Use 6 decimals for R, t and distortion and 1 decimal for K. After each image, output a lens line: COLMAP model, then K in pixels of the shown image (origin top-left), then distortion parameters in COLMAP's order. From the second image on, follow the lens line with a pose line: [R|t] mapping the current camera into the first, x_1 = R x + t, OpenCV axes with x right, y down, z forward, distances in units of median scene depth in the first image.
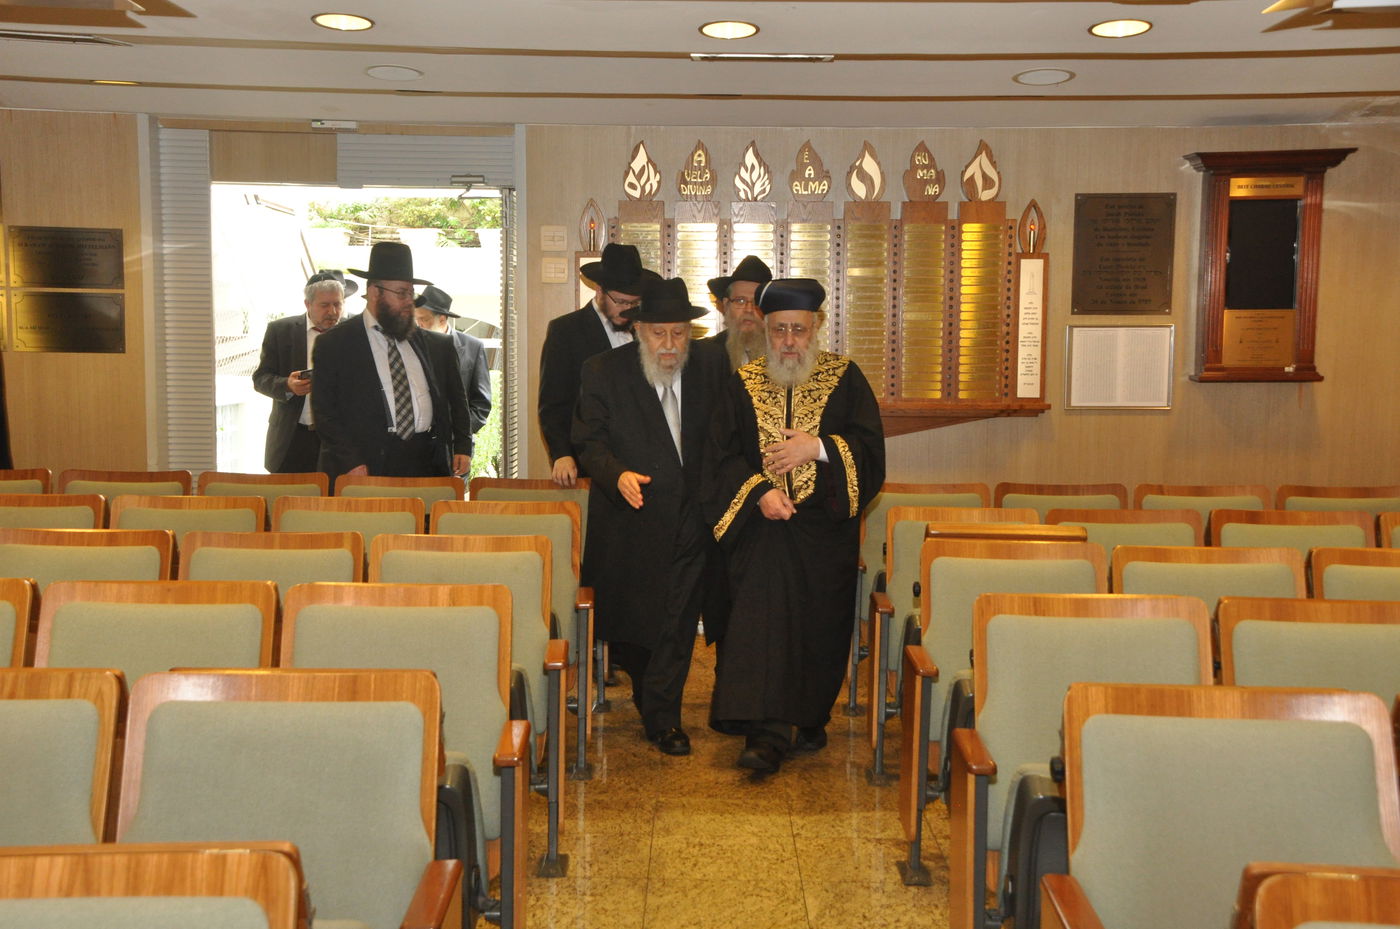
lens RADIAL K [[1769.8, 0, 700.0], [0, 1769.8, 464.5], [0, 0, 1]] dist [-0.001658, -0.001856]
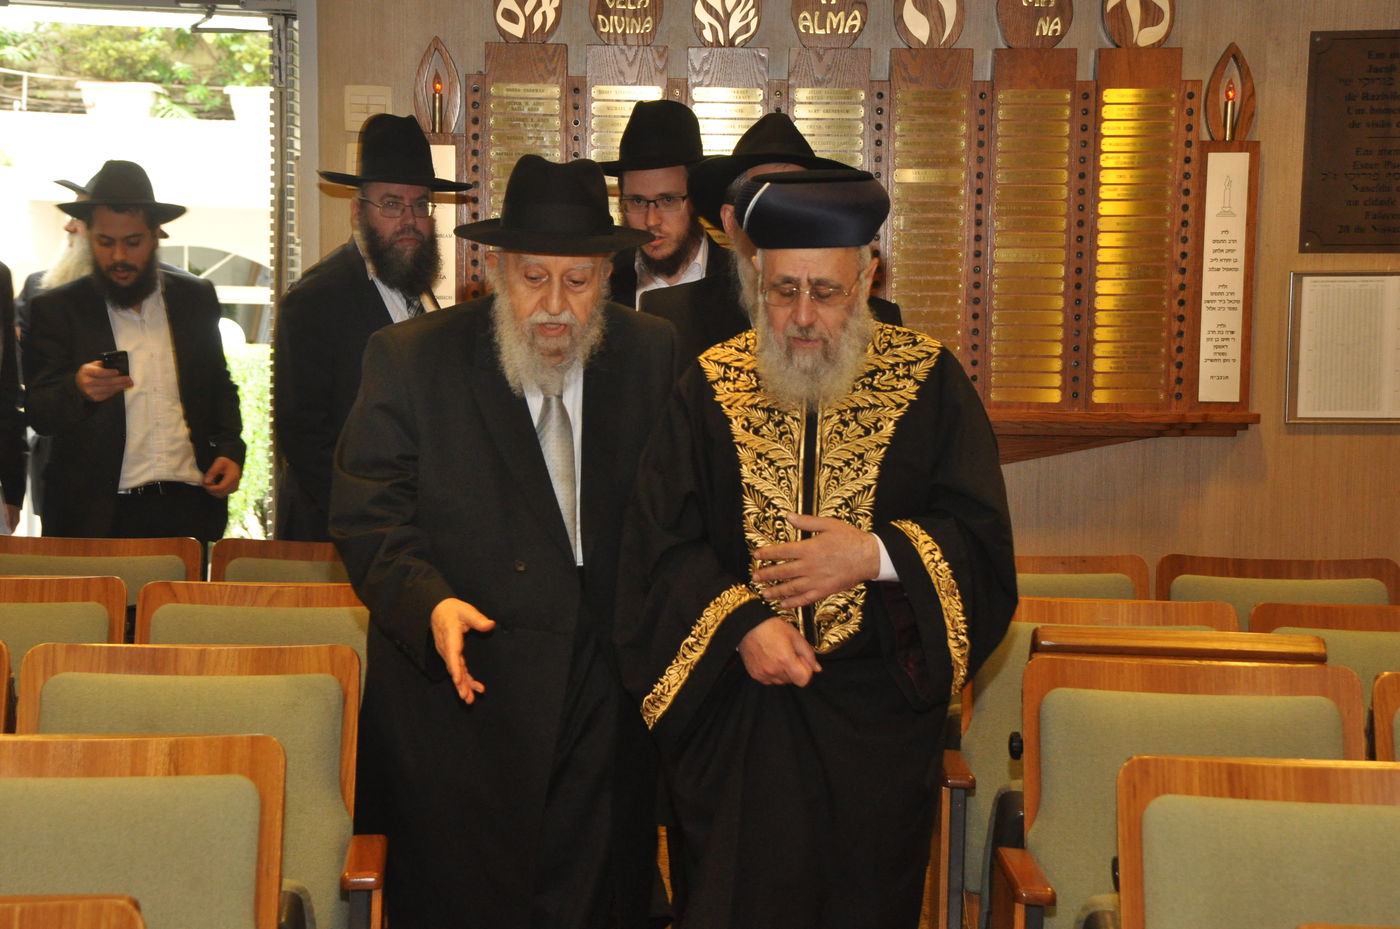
lens RADIAL K [[2631.7, 0, 695.9], [0, 2631.7, 489.7], [0, 0, 1]] dist [0.279406, -0.038402]
pose [[0.999752, 0.006933, 0.021179, 0.003448], [-0.007002, 0.999970, 0.003187, -0.011809], [-0.021156, -0.003335, 0.999771, 0.166041]]
